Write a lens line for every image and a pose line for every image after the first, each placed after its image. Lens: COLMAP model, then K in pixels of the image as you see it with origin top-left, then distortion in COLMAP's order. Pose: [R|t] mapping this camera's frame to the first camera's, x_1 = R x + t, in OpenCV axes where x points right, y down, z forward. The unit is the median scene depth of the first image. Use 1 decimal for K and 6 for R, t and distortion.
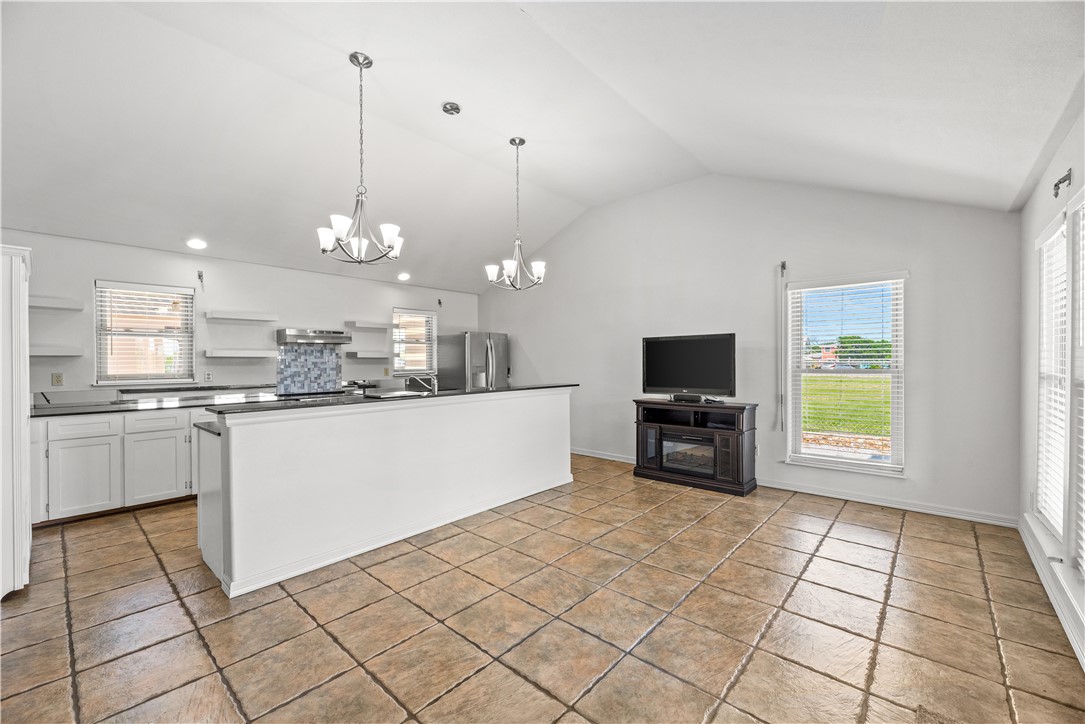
lens RADIAL K [[441.9, 0, 543.9], [0, 441.9, 362.1], [0, 0, 1]] dist [0.000110, -0.000160]
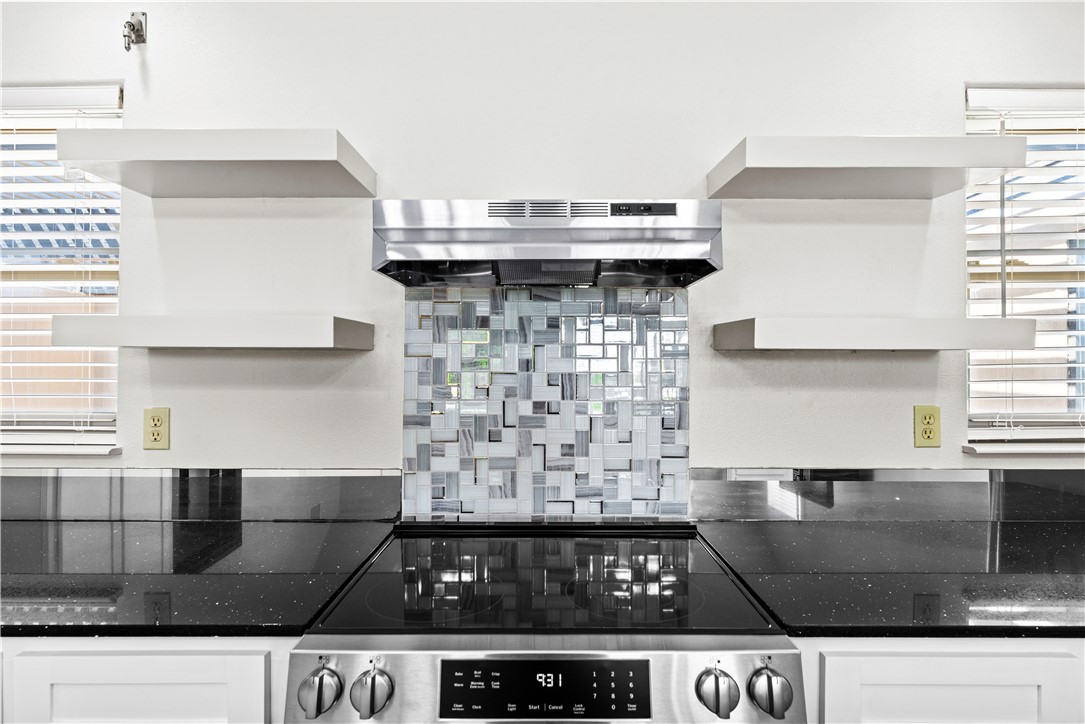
lens RADIAL K [[595.1, 0, 542.5], [0, 595.1, 361.0], [0, 0, 1]] dist [-0.002192, -0.000110]
pose [[0.660124, 0.000058, -0.751157, -0.314561], [-0.004550, 0.999982, -0.003921, -0.005102], [0.751143, 0.006006, 0.660112, 0.814944]]
